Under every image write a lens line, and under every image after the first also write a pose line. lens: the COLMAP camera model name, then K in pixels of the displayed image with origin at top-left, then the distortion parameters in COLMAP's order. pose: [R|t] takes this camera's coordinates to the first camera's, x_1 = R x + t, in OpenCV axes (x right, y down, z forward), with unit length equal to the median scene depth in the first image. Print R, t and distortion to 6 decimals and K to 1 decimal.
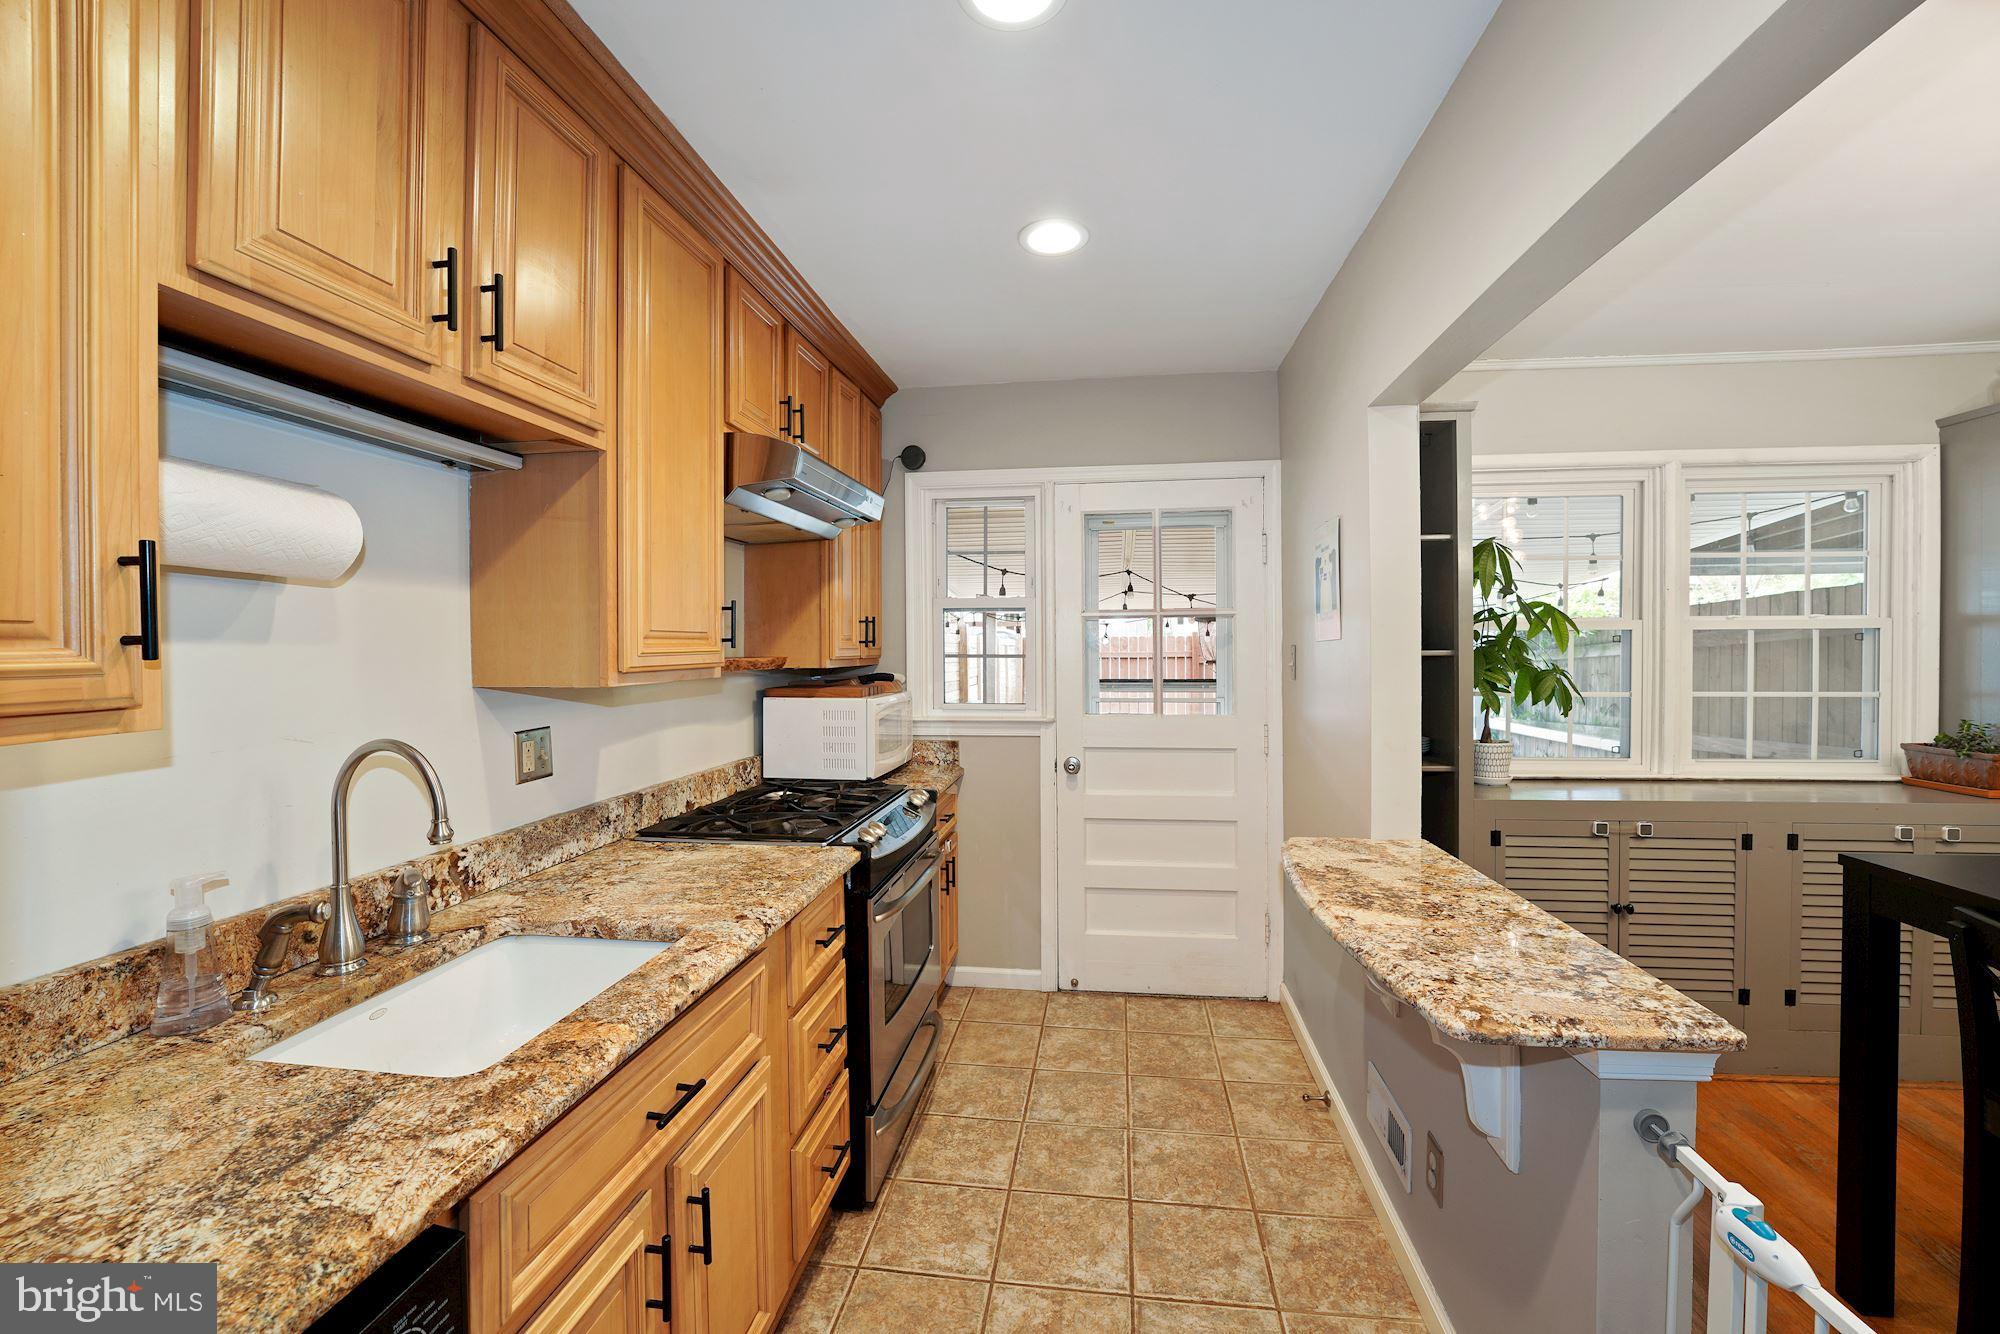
lens RADIAL K [[803.8, 0, 1005.9], [0, 803.8, 664.6], [0, 0, 1]] dist [-0.009543, 0.001150]
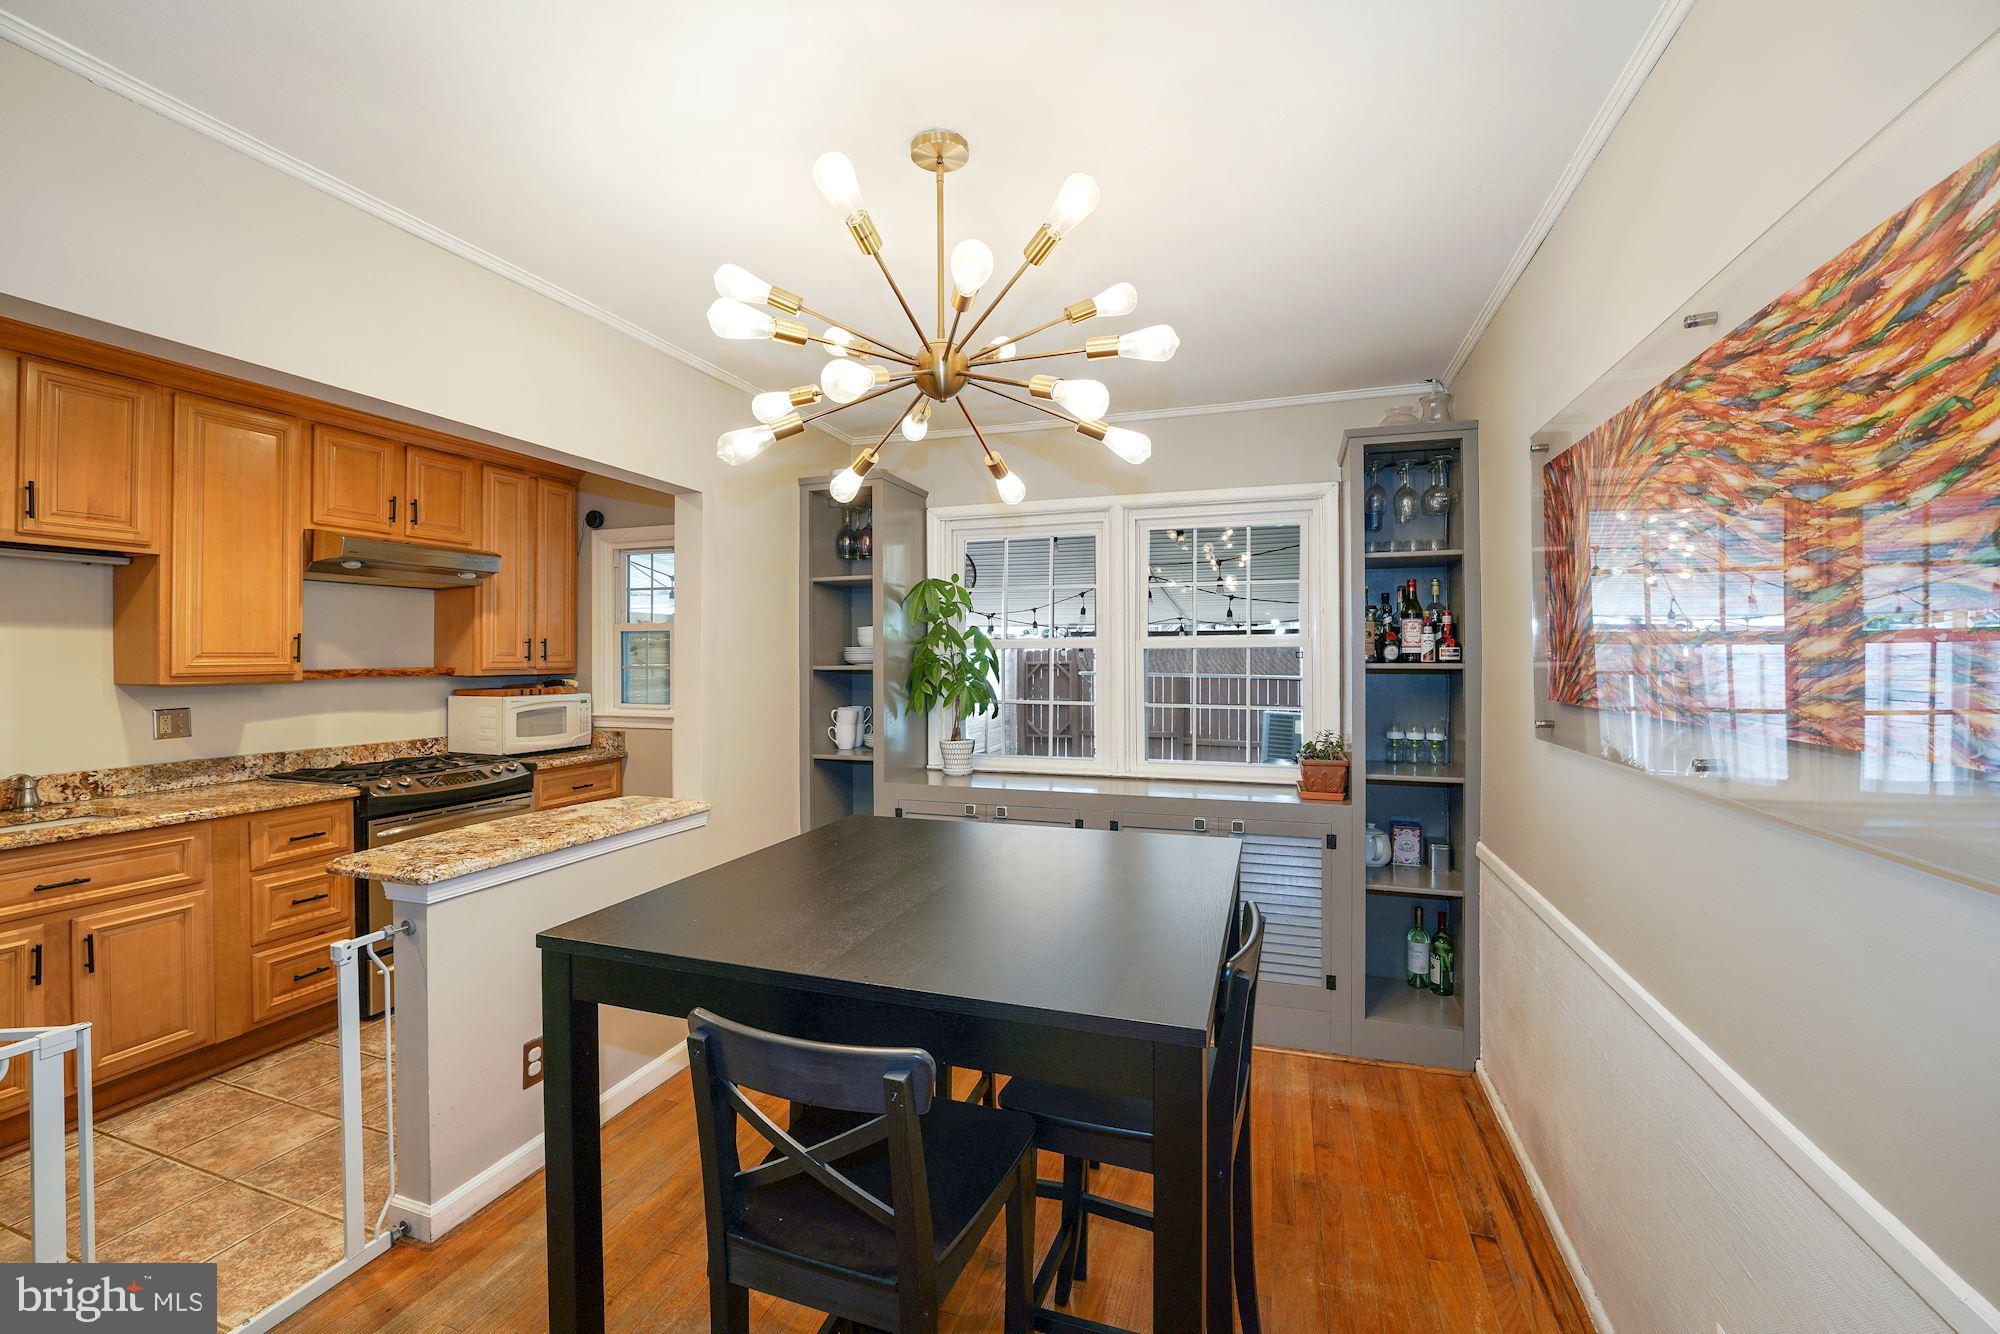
lens RADIAL K [[803.8, 0, 973.0], [0, 803.8, 654.4], [0, 0, 1]] dist [-0.009543, 0.001150]
pose [[0.978017, 0.002003, -0.208516, 1.620725], [-0.007072, 0.999697, -0.023568, -0.010341], [0.208405, 0.024525, 0.977735, -0.368644]]
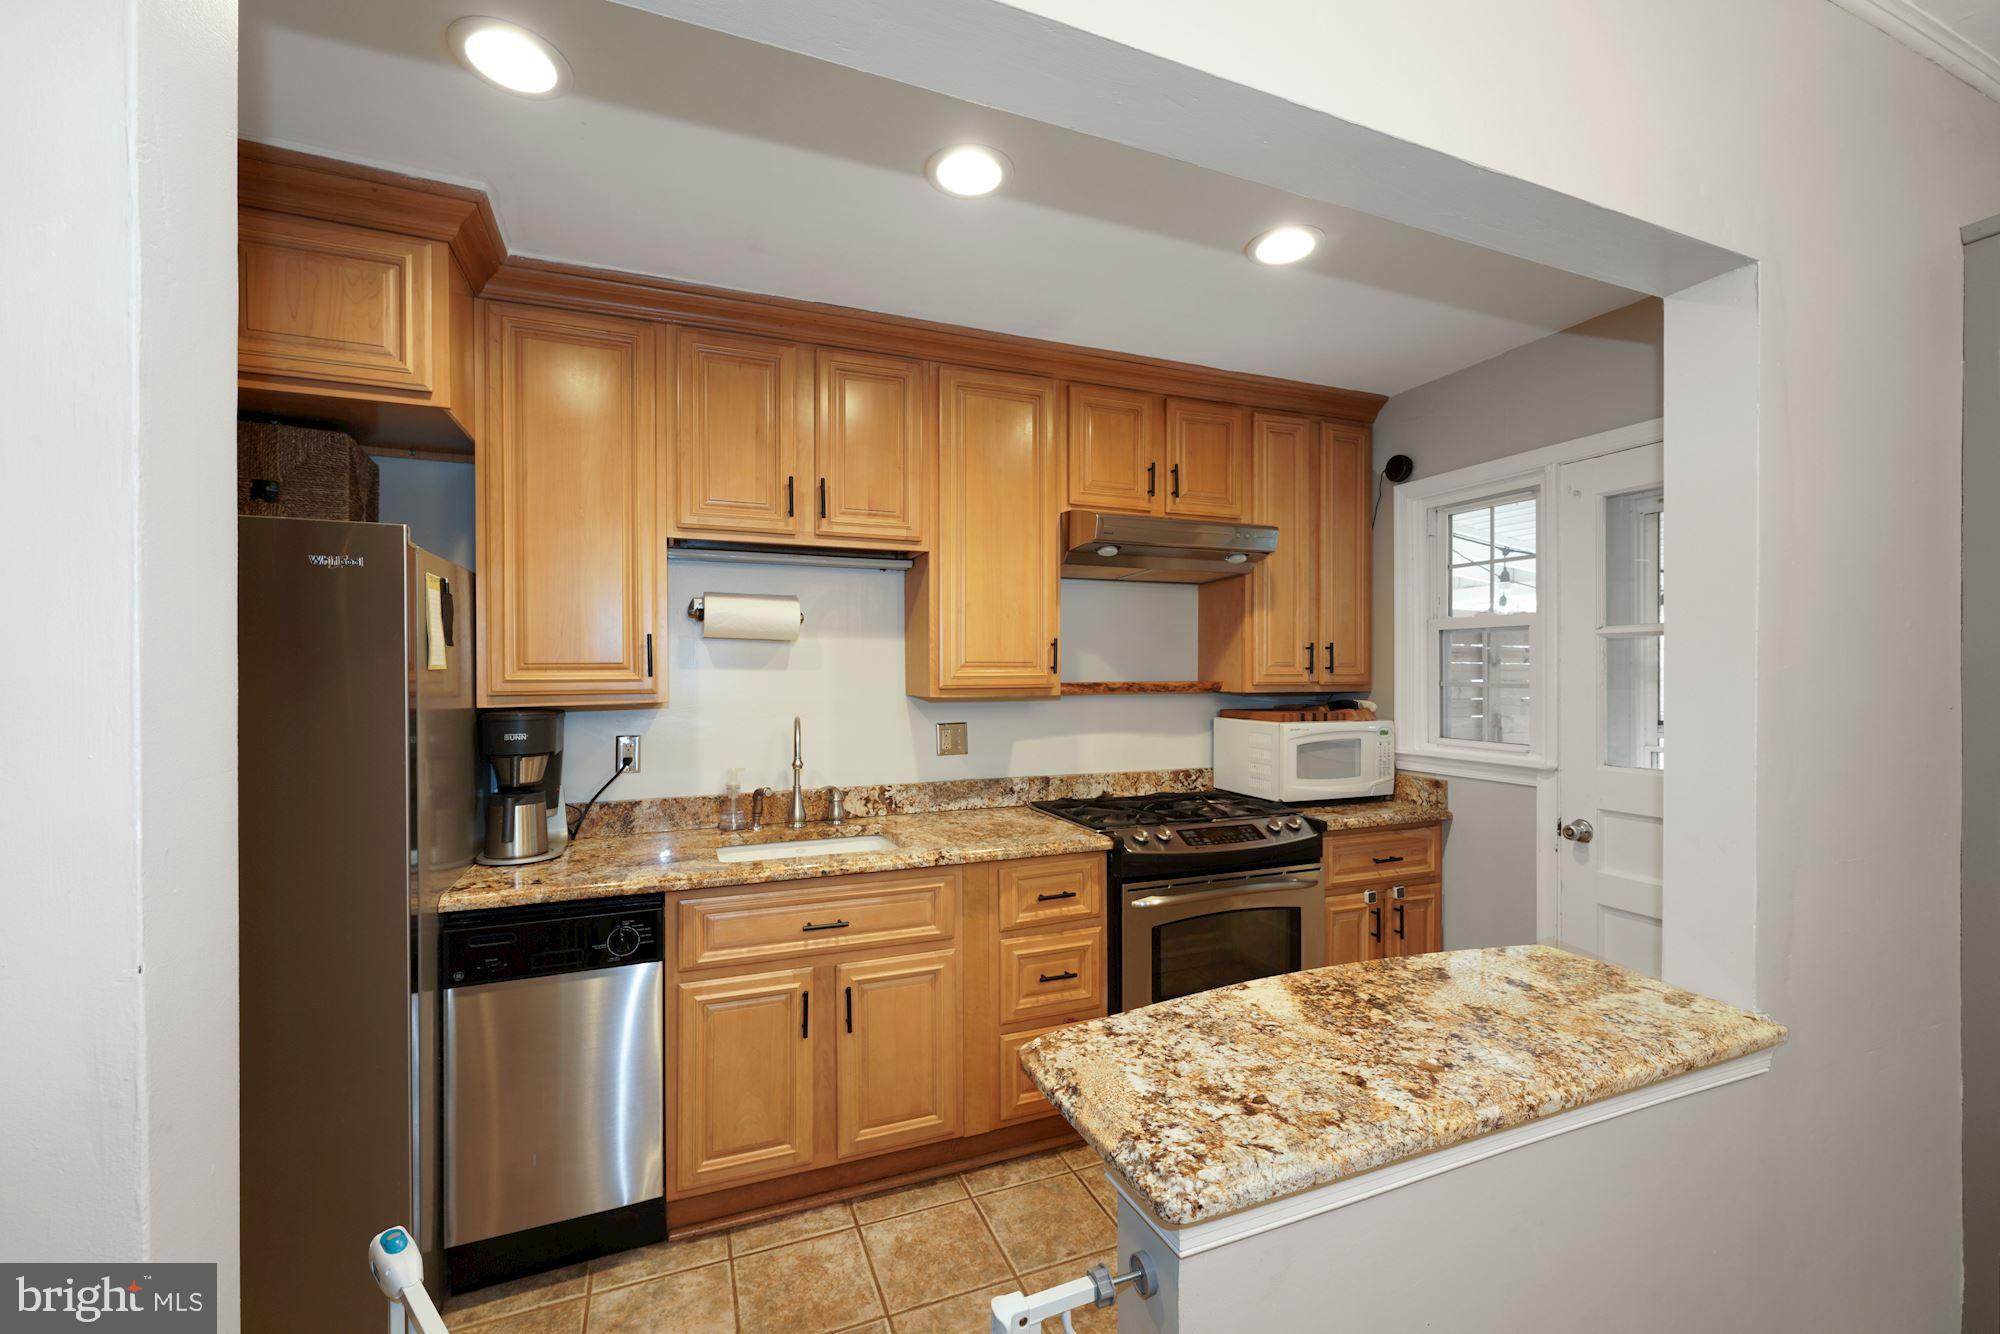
lens RADIAL K [[803.8, 0, 1004.5], [0, 803.8, 674.0], [0, 0, 1]] dist [-0.009543, 0.001150]
pose [[0.503877, 0.004142, -0.863765, 0.935060], [-0.022752, 0.999705, -0.008479, -0.006386], [0.863476, 0.023925, 0.503823, 0.304425]]
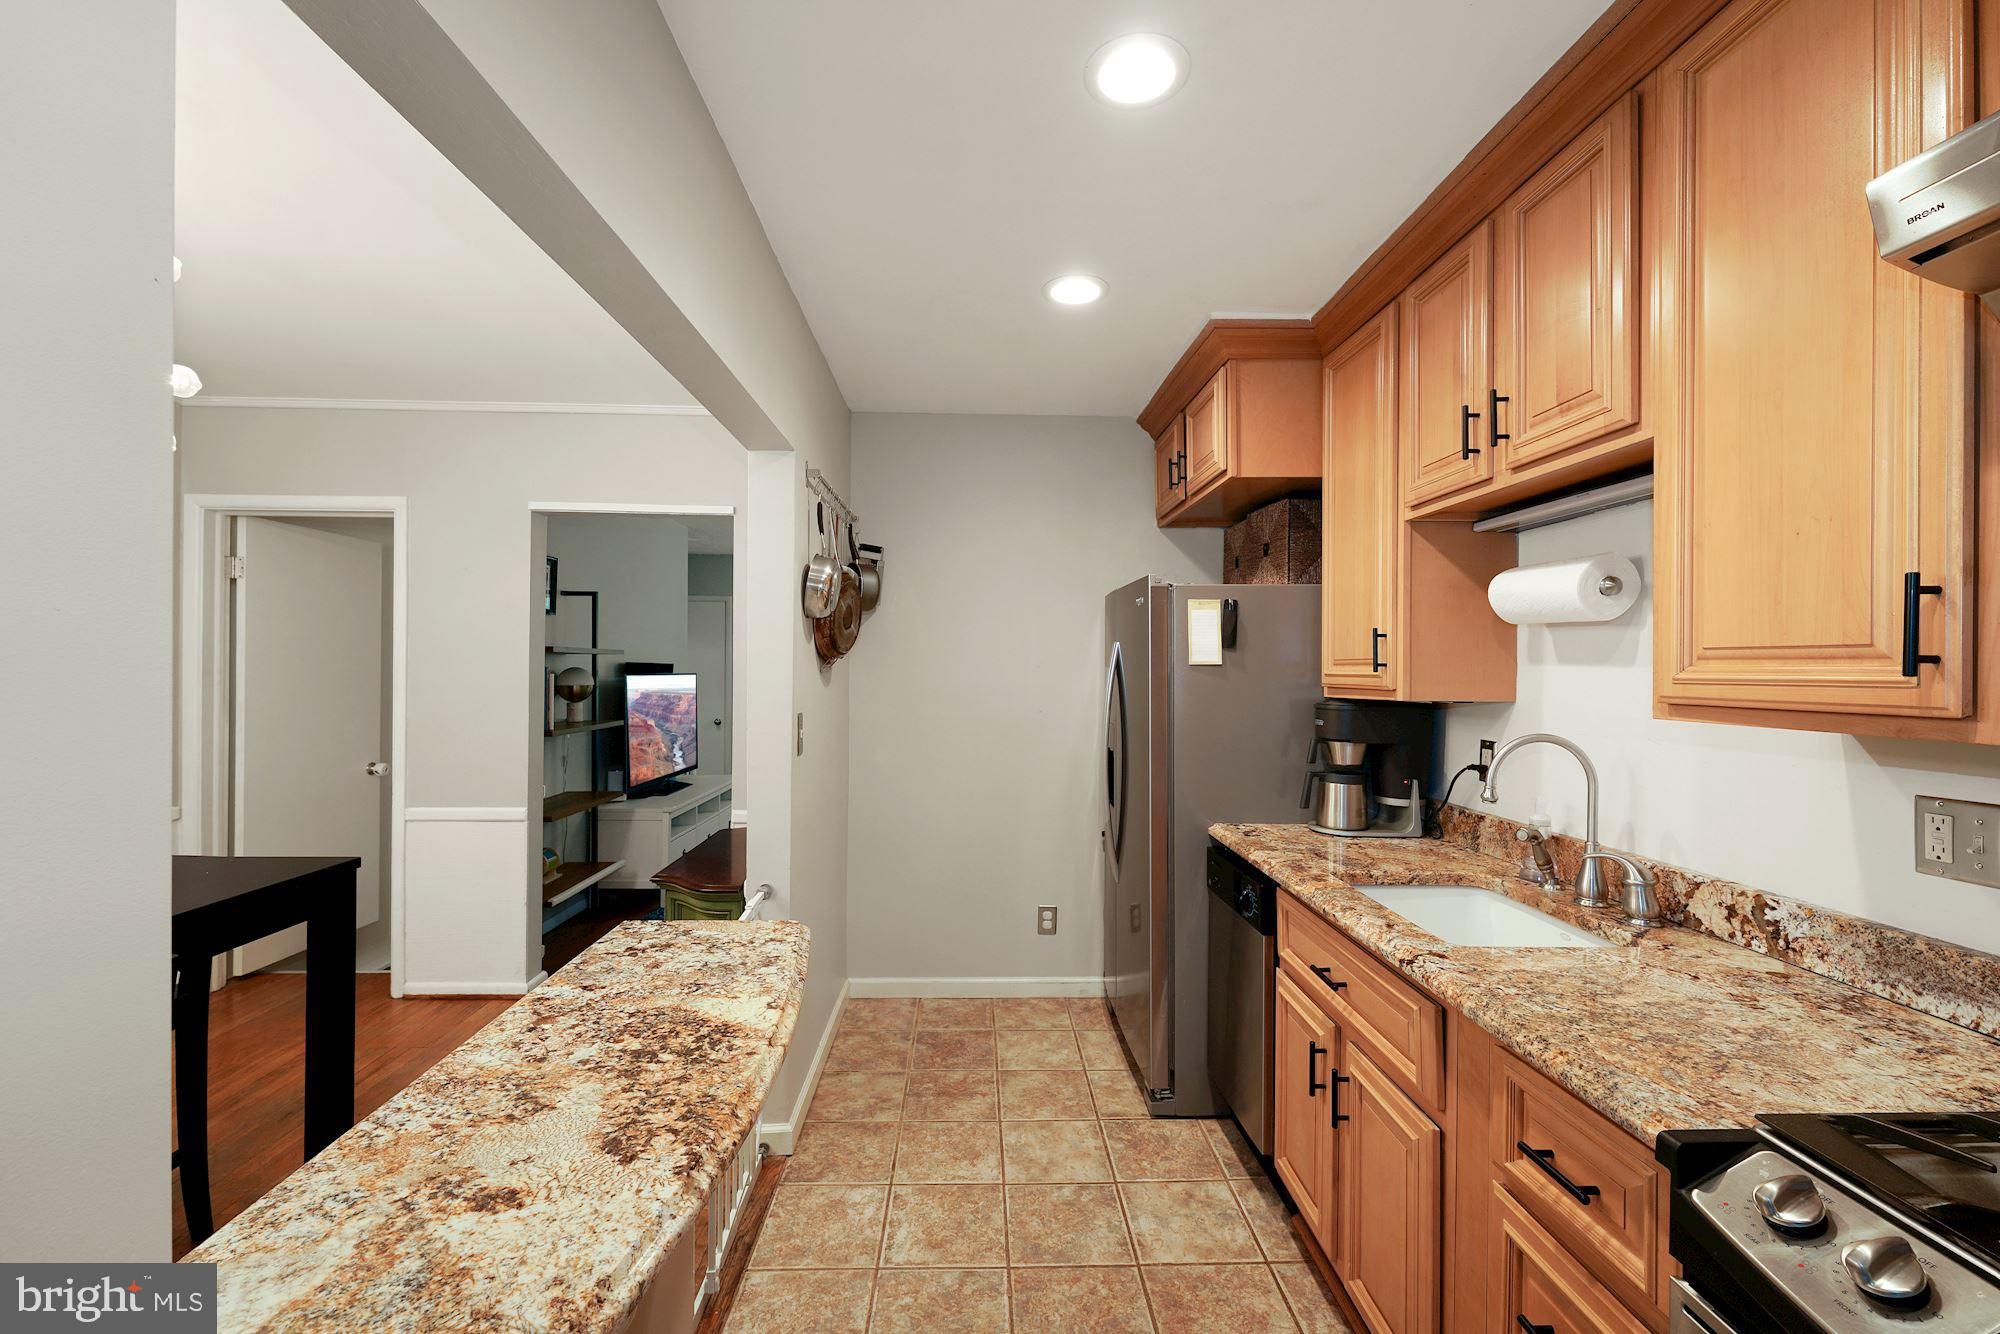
lens RADIAL K [[803.8, 0, 998.2], [0, 803.8, 660.5], [0, 0, 1]] dist [-0.009543, 0.001150]
pose [[-0.984937, -0.004943, -0.172841, 0.309990], [-0.008121, 0.999811, 0.017682, -0.040131], [0.172721, 0.018820, -0.984791, 1.637005]]
